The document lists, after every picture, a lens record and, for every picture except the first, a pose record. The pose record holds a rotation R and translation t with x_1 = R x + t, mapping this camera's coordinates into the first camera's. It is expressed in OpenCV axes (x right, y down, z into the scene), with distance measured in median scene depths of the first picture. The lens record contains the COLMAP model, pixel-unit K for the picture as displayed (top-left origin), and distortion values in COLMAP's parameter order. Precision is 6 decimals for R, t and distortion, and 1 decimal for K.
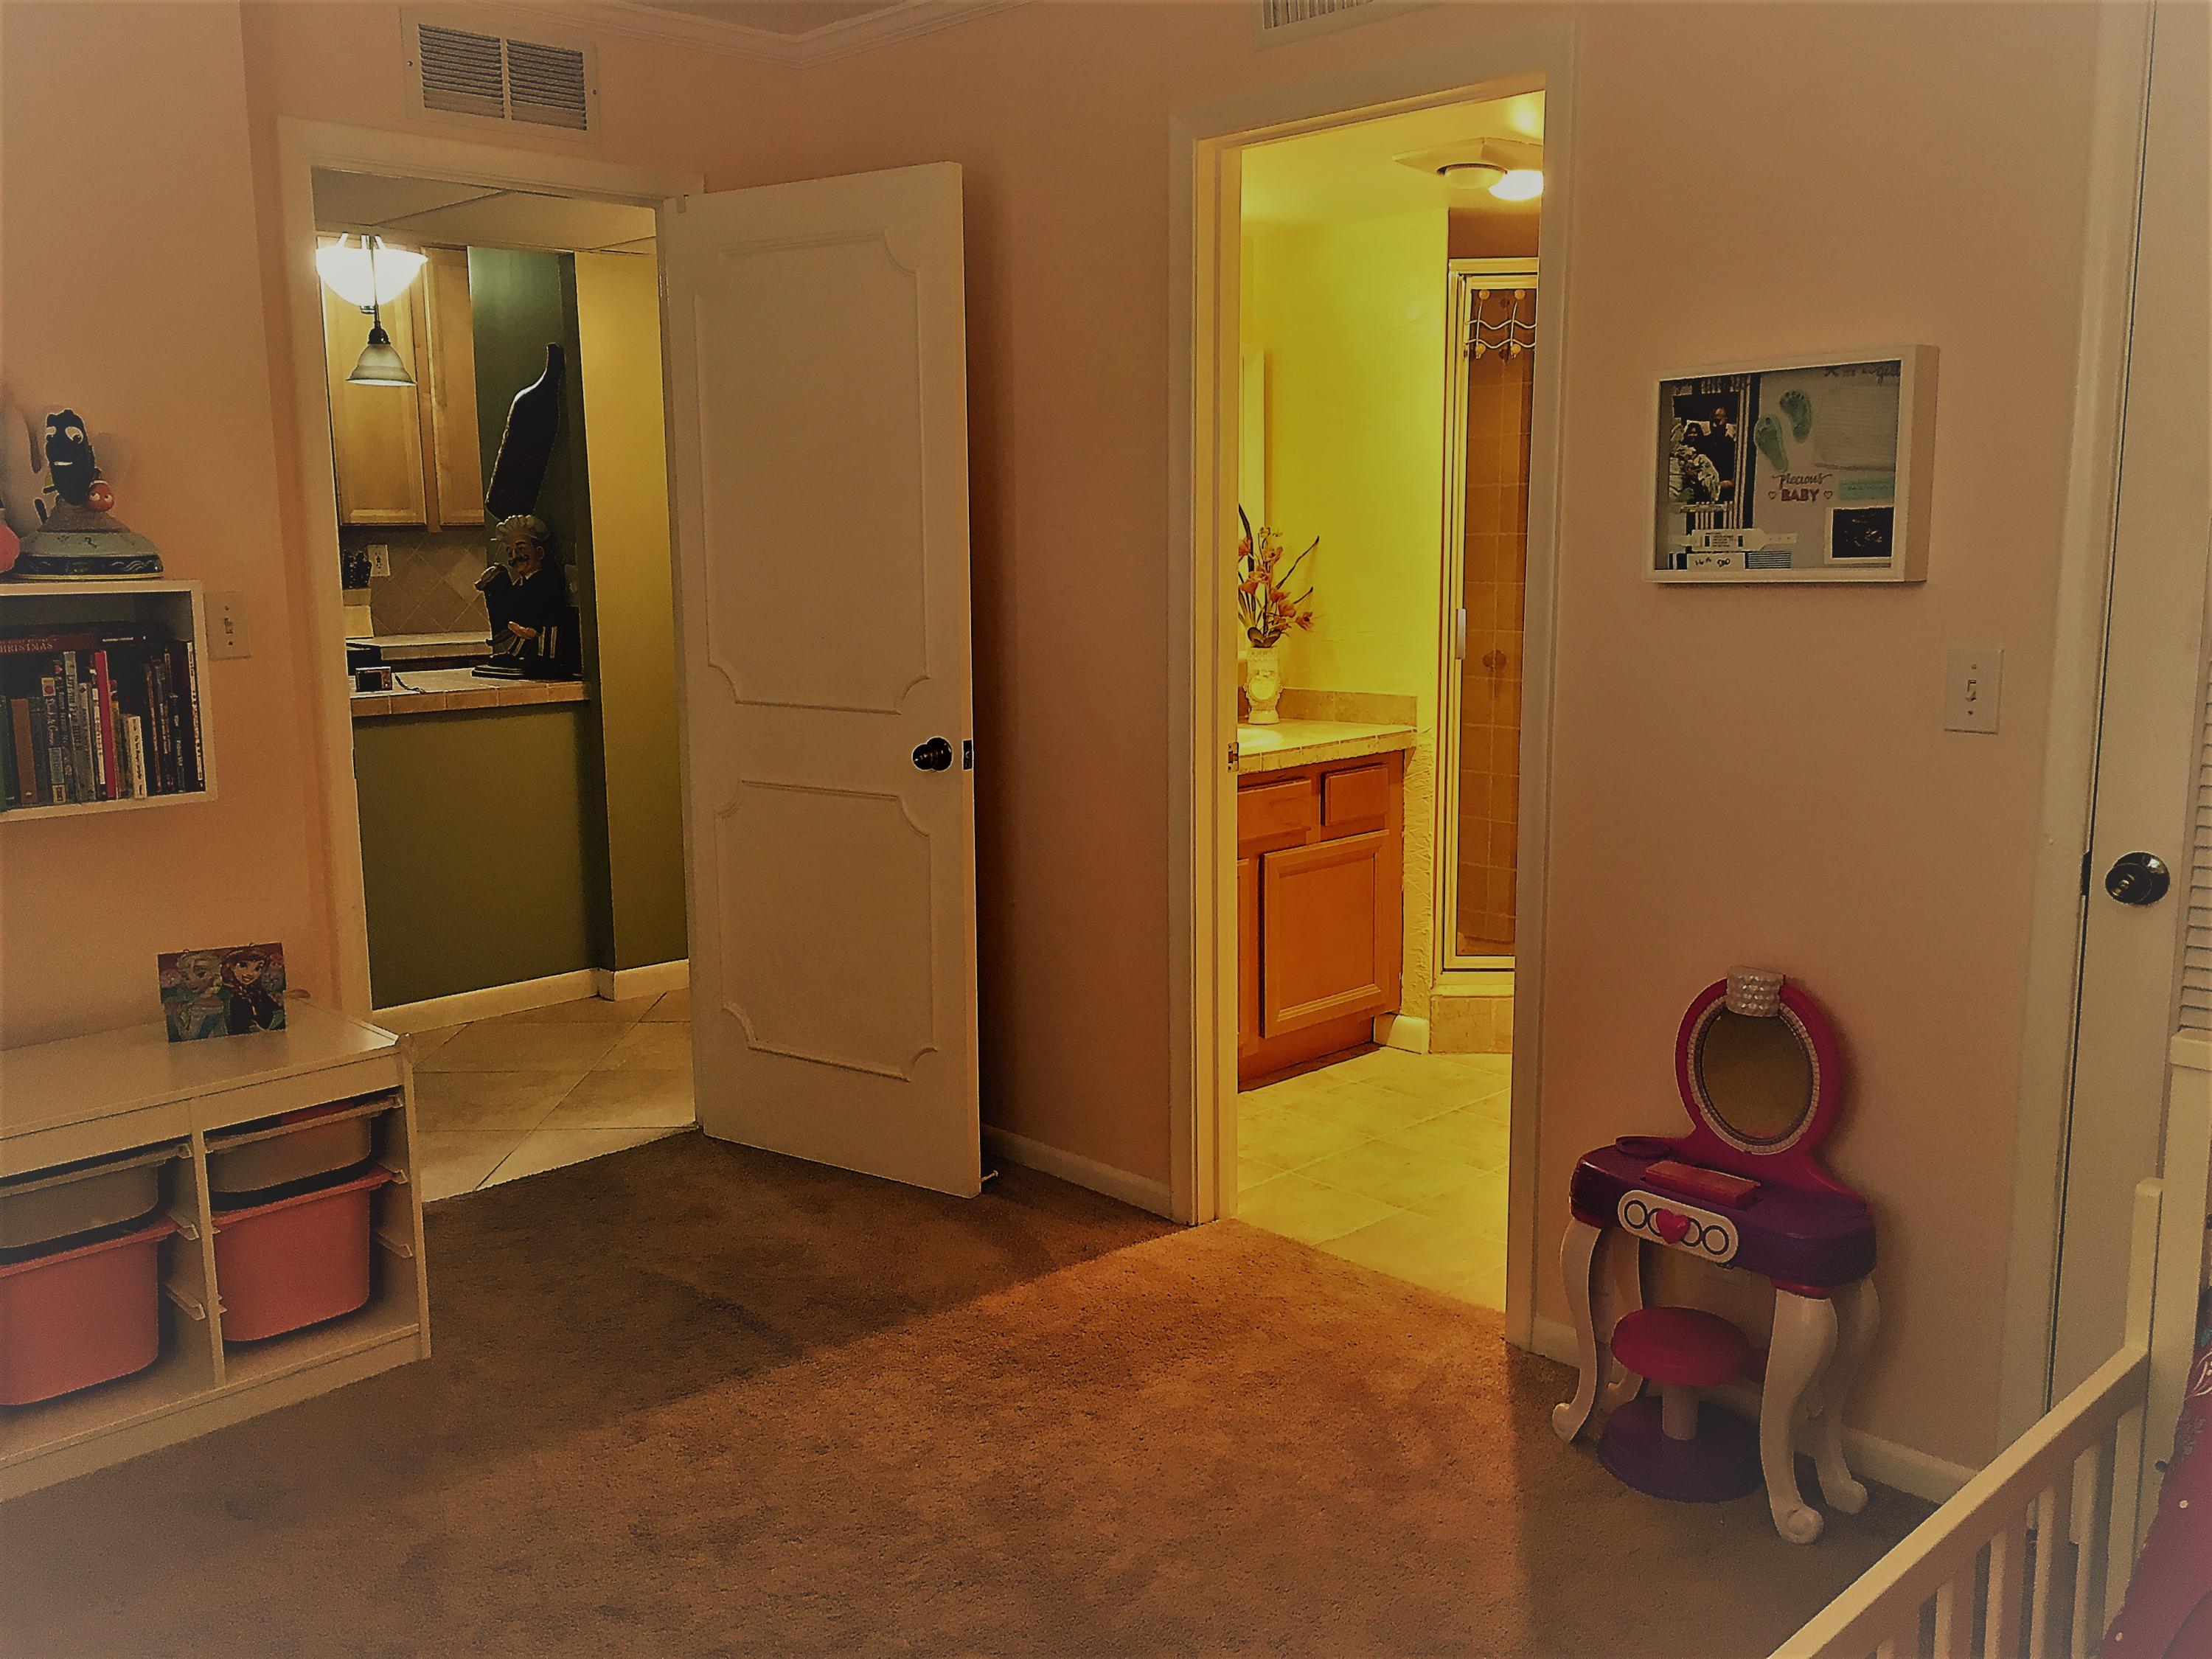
lens RADIAL K [[1871.0, 0, 1114.2], [0, 1871.0, 828.4], [0, 0, 1]] dist [0.000001, 0.001224]
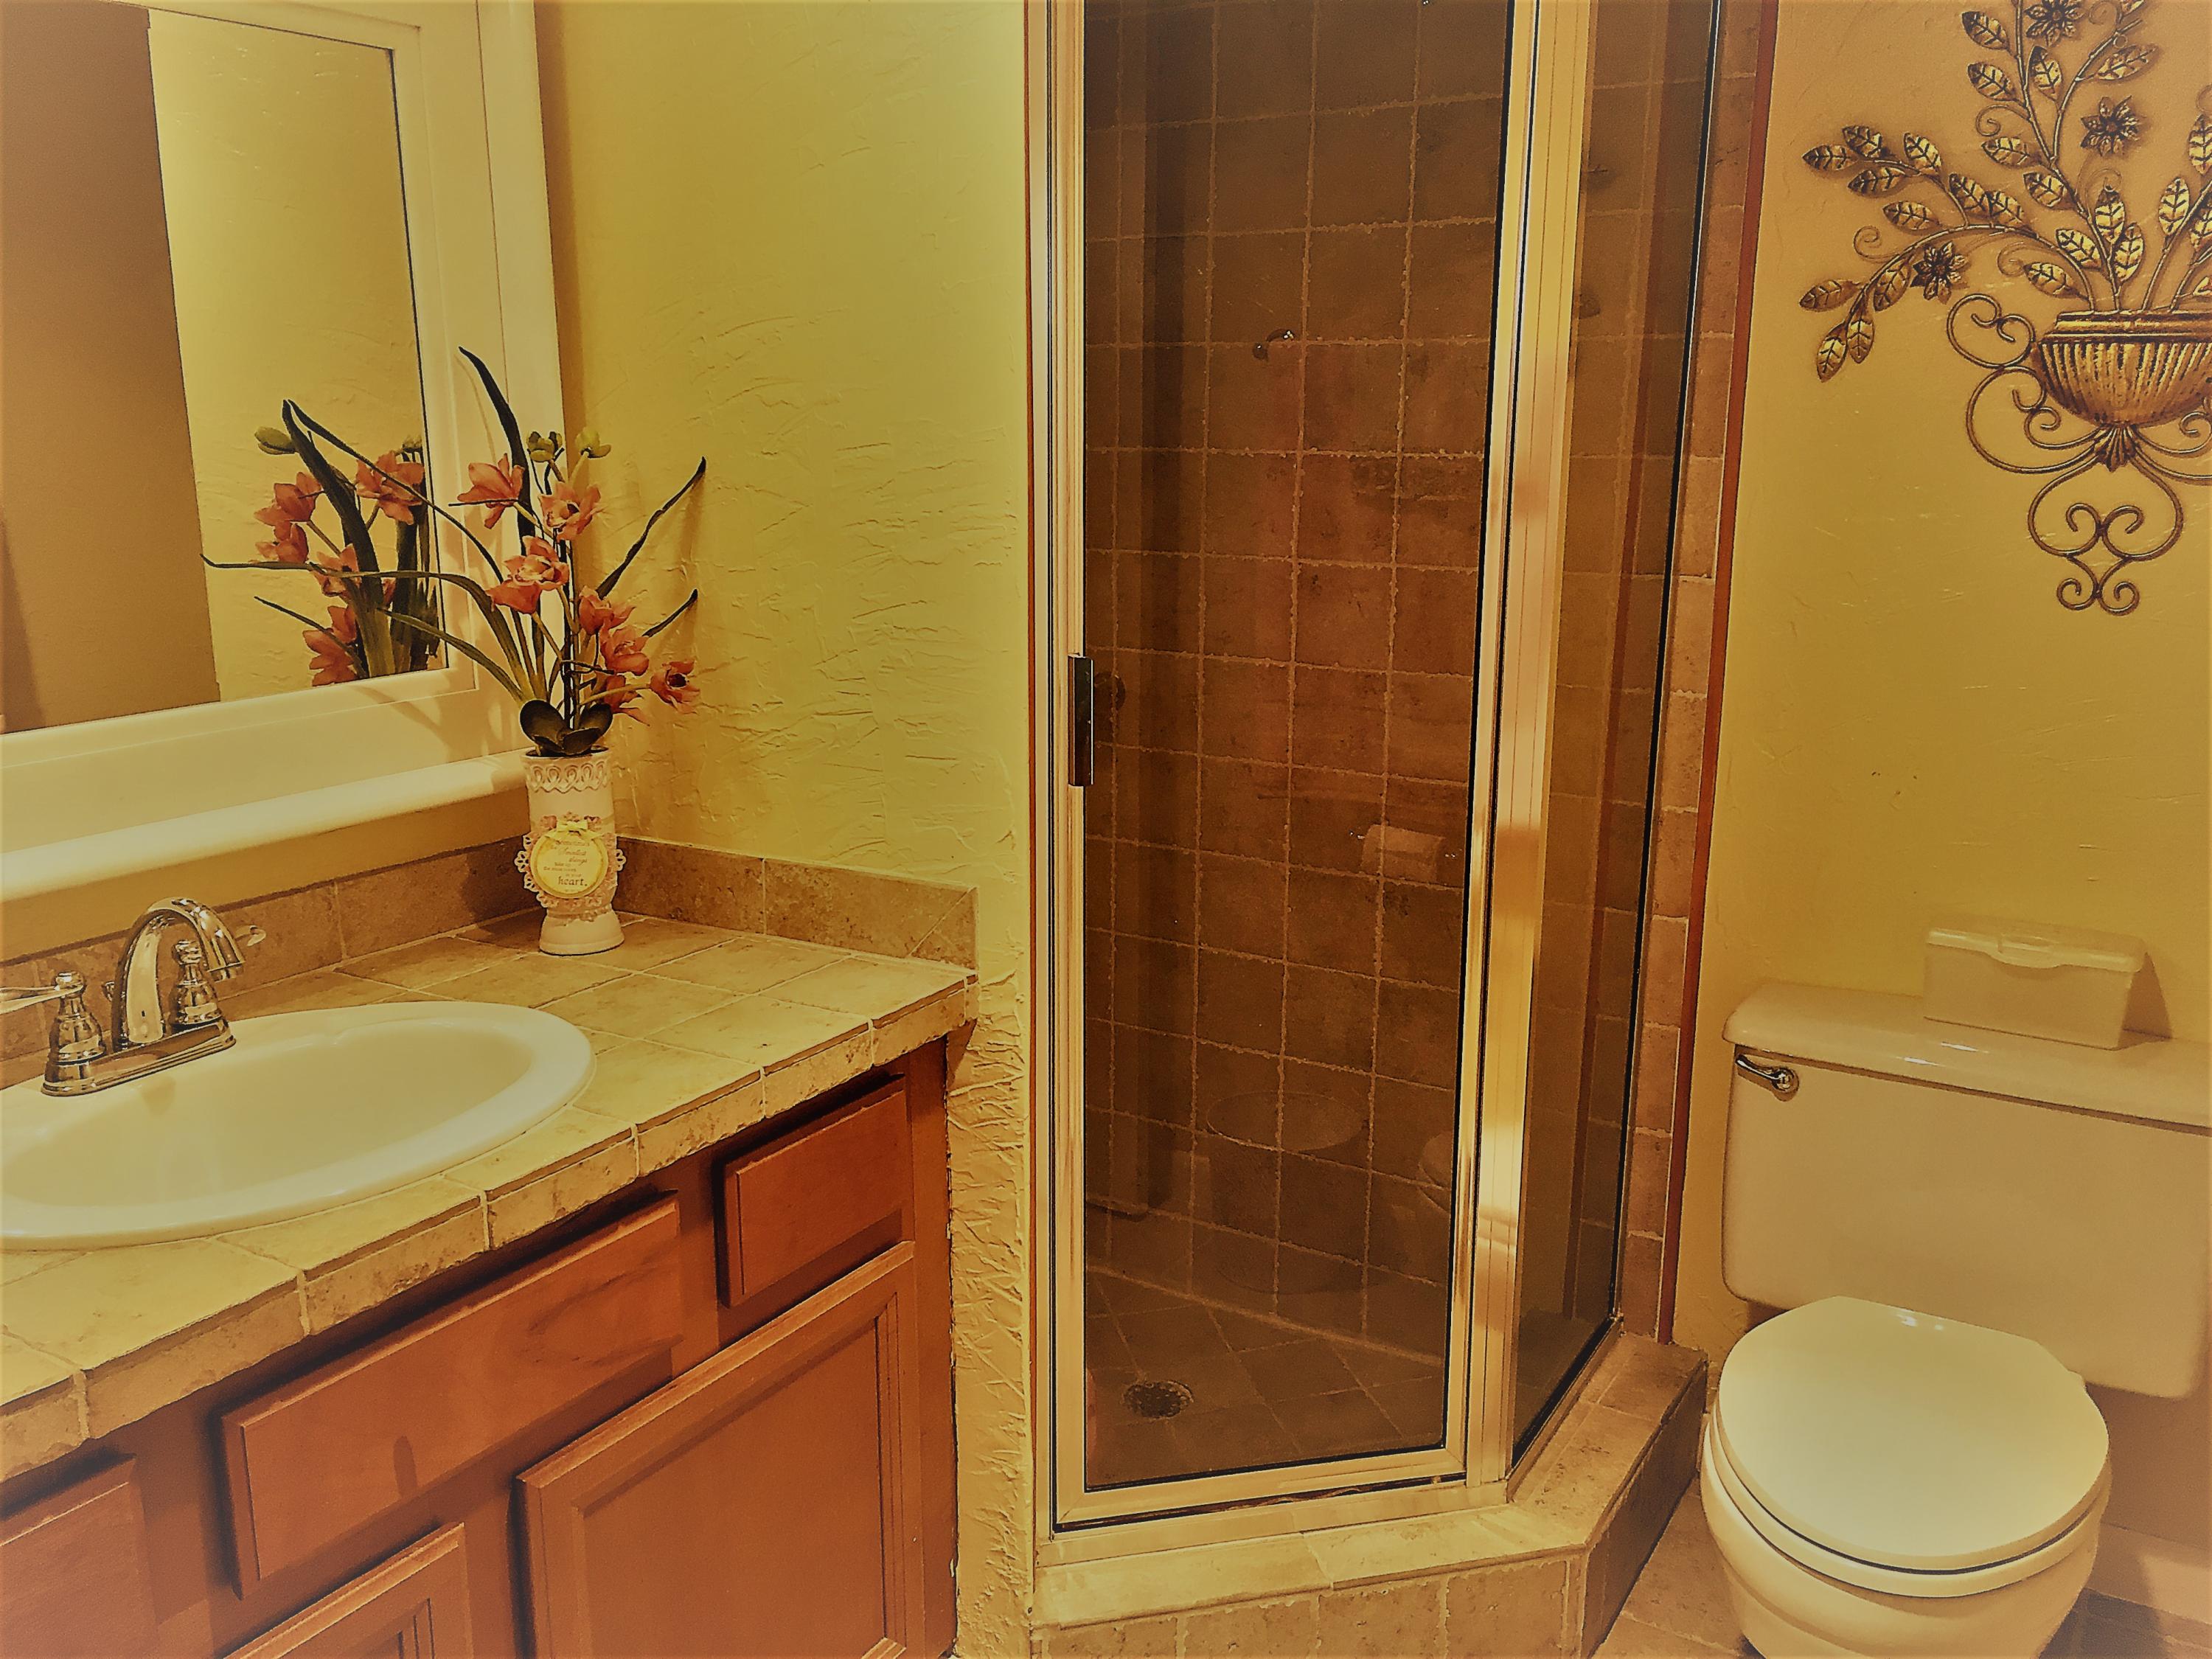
lens RADIAL K [[1871.0, 0, 1104.1], [0, 1871.0, 823.6], [0, 0, 1]] dist [0.000001, 0.001224]
pose [[0.969730, -0.040282, 0.240833, 0.093748], [0.027239, 0.997988, 0.057246, -0.101904], [-0.242655, -0.048954, 0.968877, 0.609693]]
